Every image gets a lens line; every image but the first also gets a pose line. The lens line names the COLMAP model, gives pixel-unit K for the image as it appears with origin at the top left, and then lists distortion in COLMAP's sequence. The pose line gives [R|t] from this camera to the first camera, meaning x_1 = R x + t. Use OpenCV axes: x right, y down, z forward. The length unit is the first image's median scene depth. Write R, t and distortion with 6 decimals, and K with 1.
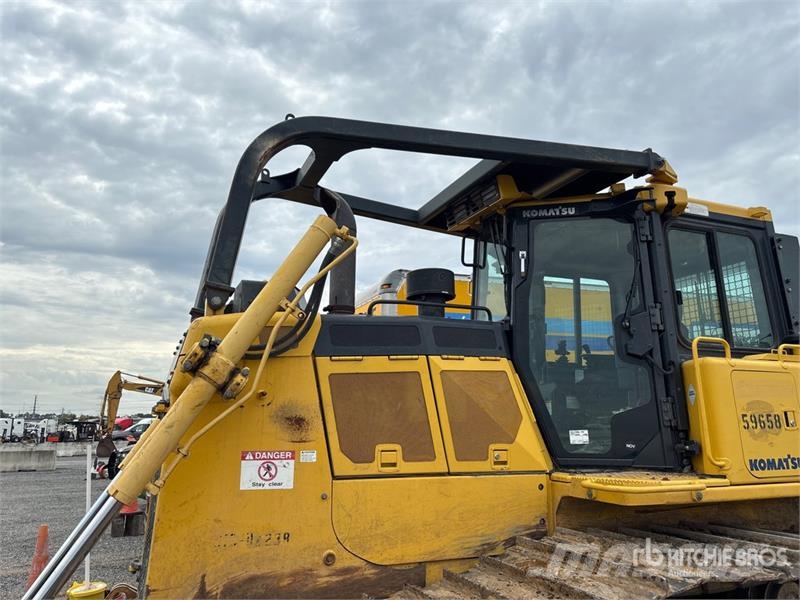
lens RADIAL K [[599.6, 0, 392.5], [0, 599.6, 300.0], [0, 0, 1]] dist [0.020560, -0.007424]
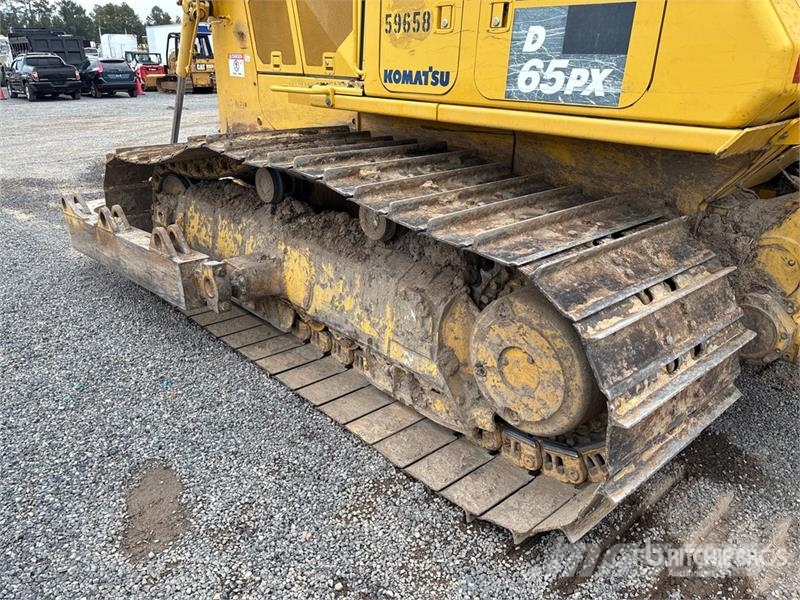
lens RADIAL K [[601.7, 0, 400.2], [0, 601.7, 304.4], [0, 0, 1]] dist [0.056443, -0.066477]
pose [[0.339641, 0.361426, -0.868340, 1.541052], [0.184208, 0.879781, 0.438239, 0.185660], [0.922340, -0.308800, 0.232232, 0.725413]]
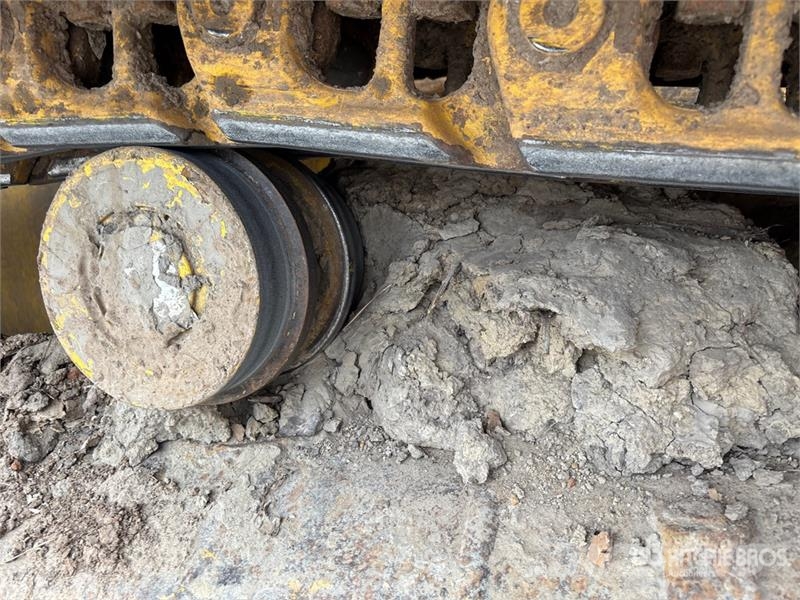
lens RADIAL K [[601.7, 0, 400.2], [0, 601.7, 304.4], [0, 0, 1]] dist [0.056443, -0.066477]
pose [[0.758244, 0.055607, -0.649595, 0.784276], [0.192270, 0.932972, 0.304293, 0.452577], [0.622975, -0.355627, 0.696729, 0.882494]]
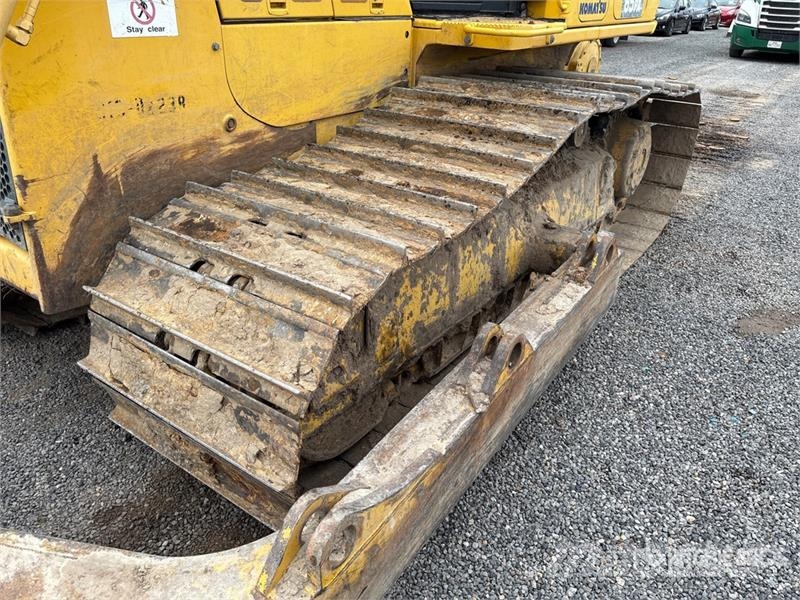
lens RADIAL K [[601.7, 0, 400.2], [0, 601.7, 304.4], [0, 0, 1]] dist [0.056443, -0.066477]
pose [[0.845019, -0.226254, 0.484511, -0.334265], [-0.140116, 0.780732, 0.608953, 0.069587], [-0.516052, -0.582466, 0.628032, 0.178178]]
